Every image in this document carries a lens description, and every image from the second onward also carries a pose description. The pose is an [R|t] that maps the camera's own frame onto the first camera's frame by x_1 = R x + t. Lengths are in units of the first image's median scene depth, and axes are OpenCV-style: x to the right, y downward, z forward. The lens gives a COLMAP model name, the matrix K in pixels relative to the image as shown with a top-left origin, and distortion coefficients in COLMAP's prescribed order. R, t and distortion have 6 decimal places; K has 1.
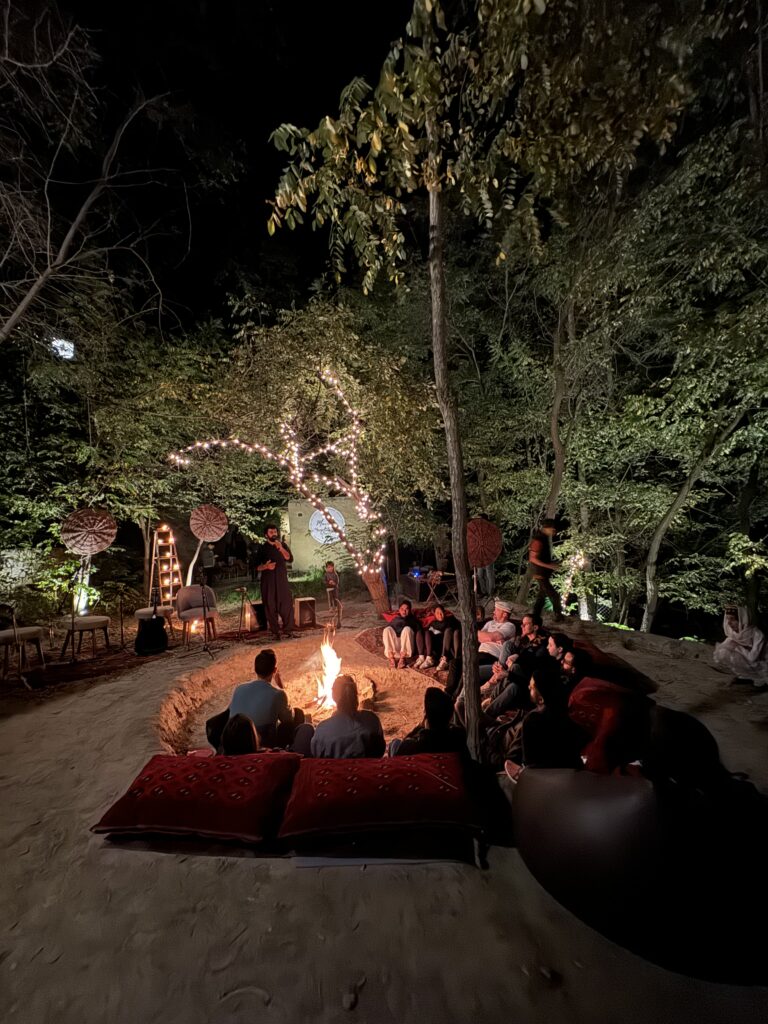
lens RADIAL K [[392.7, 0, 384.0], [0, 392.7, 512.0], [0, 0, 1]] dist [-0.000502, -0.000013]
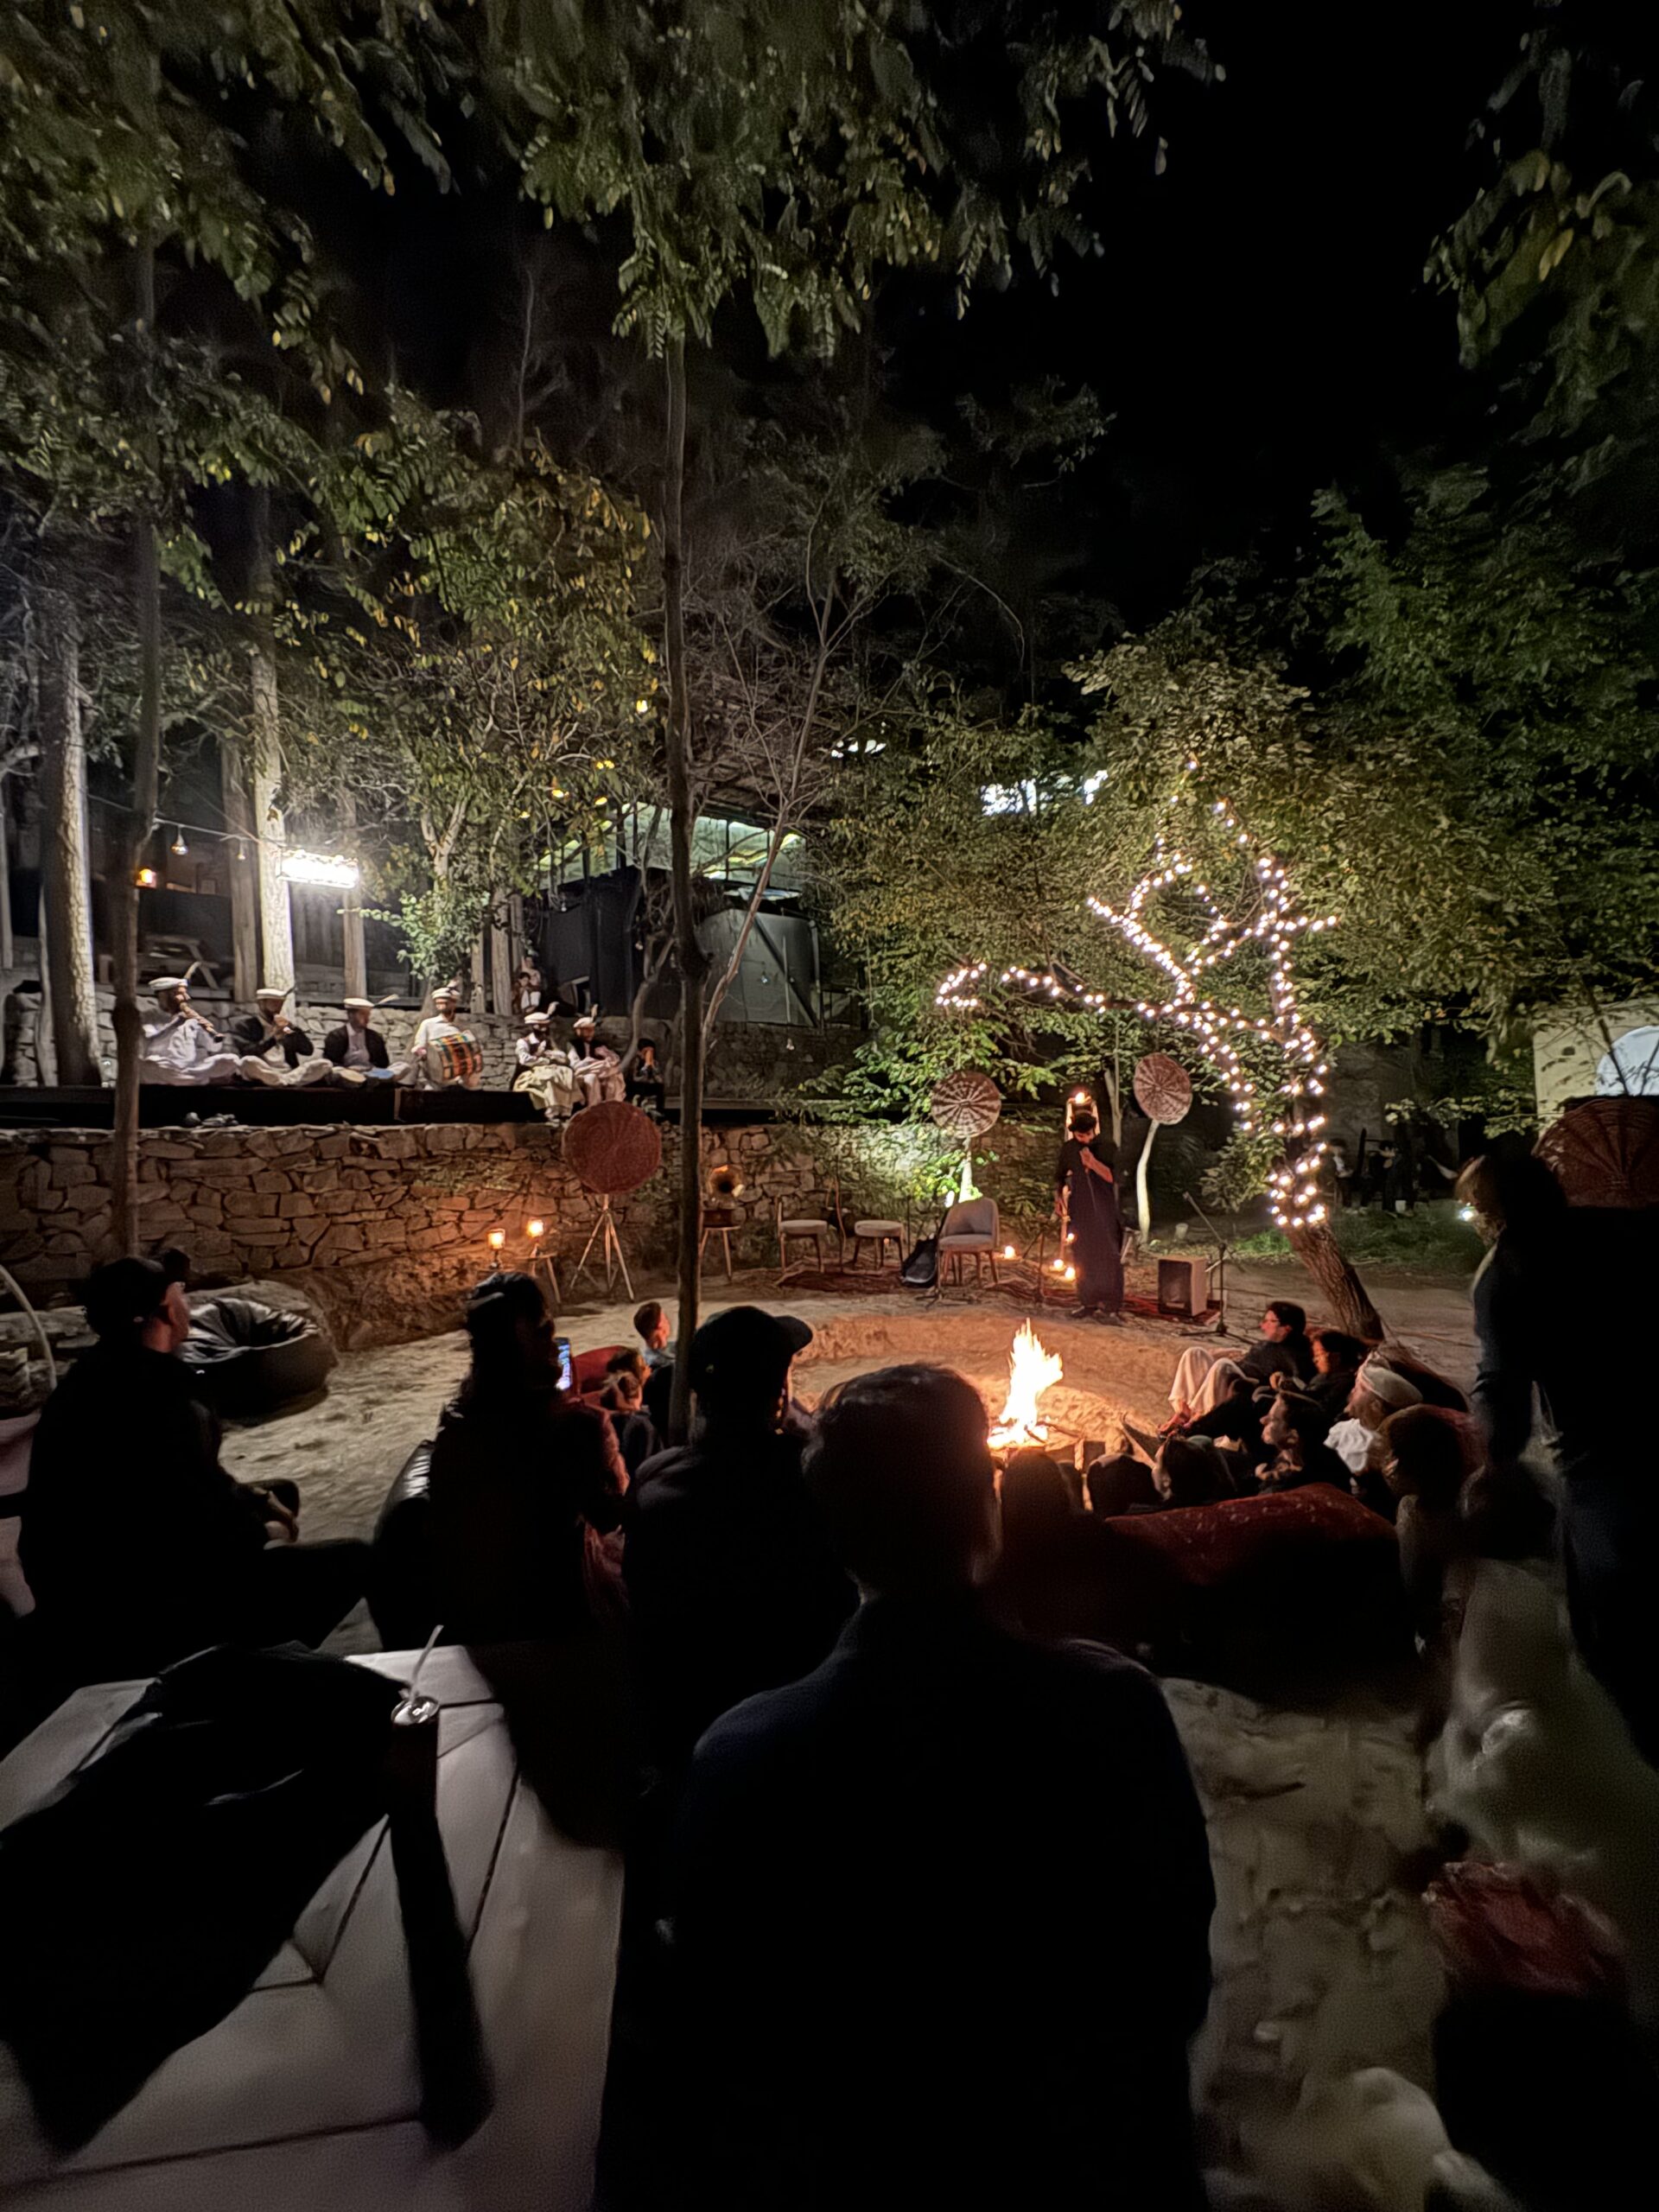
lens RADIAL K [[848.3, 0, 829.5], [0, 848.3, 1106.0], [0, 0, 1]] dist [-0.000502, -0.000013]
pose [[0.406956, 0.026789, -0.913055, 0.551707], [0.046785, 0.997647, 0.050124, -0.035038], [0.912249, -0.063116, 0.404745, 0.192082]]
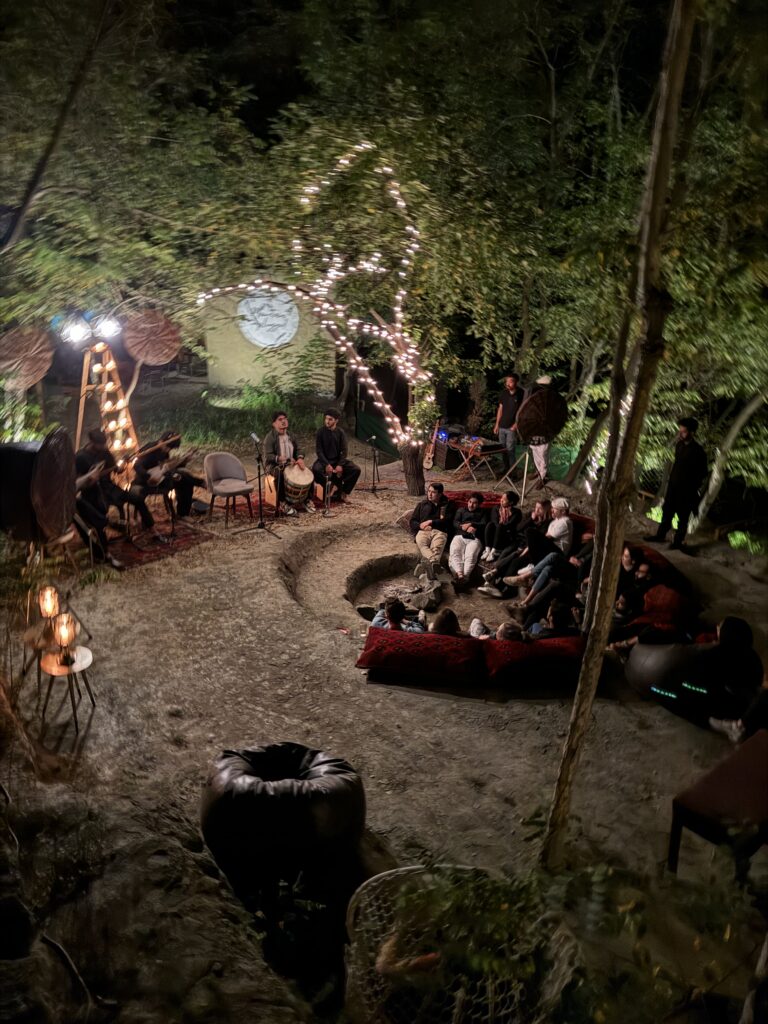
lens RADIAL K [[726.3, 0, 384.0], [0, 726.3, 512.0], [0, 0, 1]] dist [0.118617, 0.000198]
pose [[0.980761, 0.044428, 0.190087, -0.353566], [-0.112070, 0.925444, 0.361931, -0.247761], [-0.159835, -0.376271, 0.912619, -0.427139]]
